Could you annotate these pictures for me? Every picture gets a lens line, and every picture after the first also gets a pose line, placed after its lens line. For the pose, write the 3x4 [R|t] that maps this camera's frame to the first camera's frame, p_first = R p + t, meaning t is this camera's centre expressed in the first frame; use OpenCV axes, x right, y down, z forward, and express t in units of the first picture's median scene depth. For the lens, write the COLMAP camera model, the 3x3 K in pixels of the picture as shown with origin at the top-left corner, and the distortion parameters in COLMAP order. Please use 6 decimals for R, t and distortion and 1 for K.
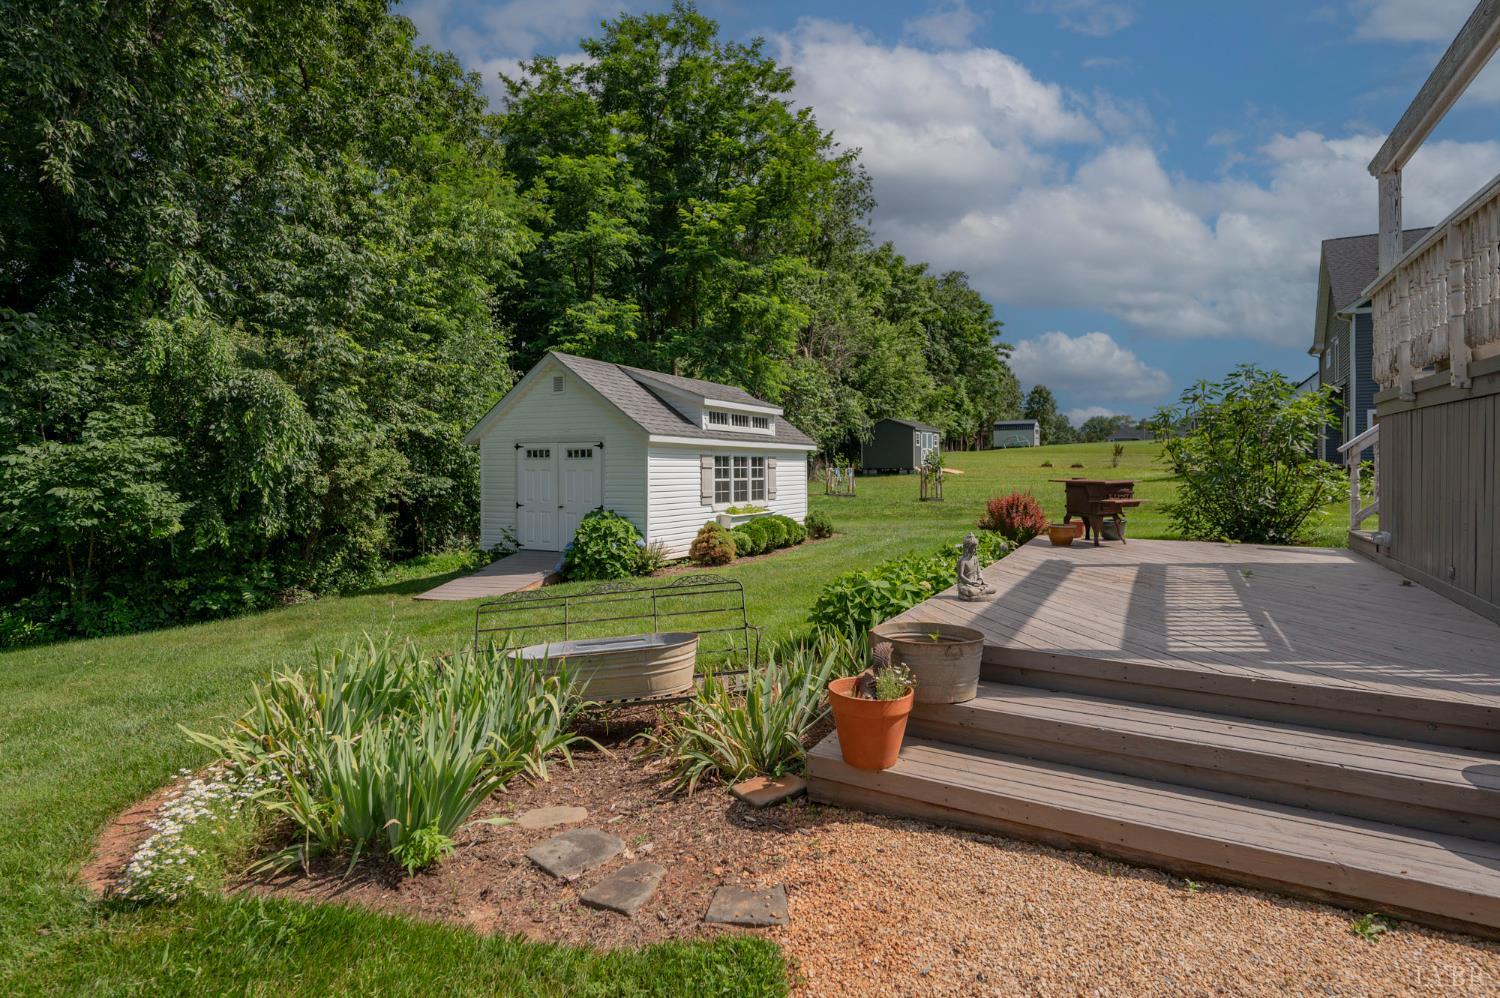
lens RADIAL K [[802.2, 0, 759.6], [0, 802.2, 466.4], [0, 0, 1]] dist [0.001445, -0.000090]
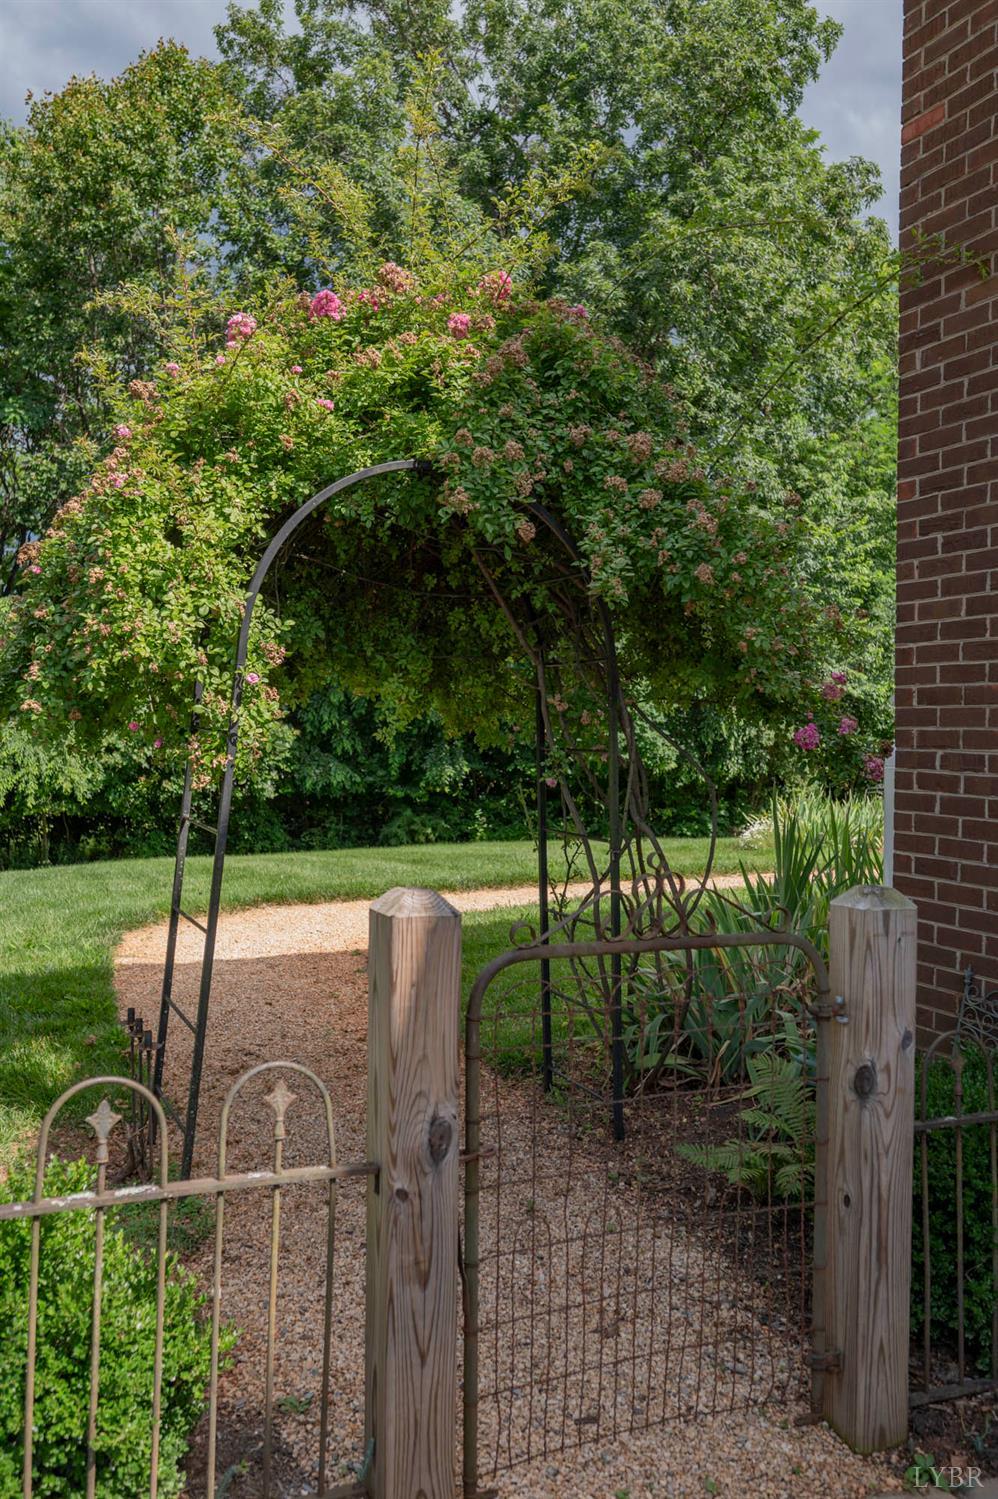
lens RADIAL K [[1271.7, 0, 499.3], [0, 1271.7, 745.1], [0, 0, 1]] dist [0.049565, 0.002458]
pose [[0.780219, 0.026429, -0.624948, 0.308535], [-0.025103, 0.999625, 0.010935, 0.021933], [0.625003, 0.007157, 0.780590, -0.689704]]
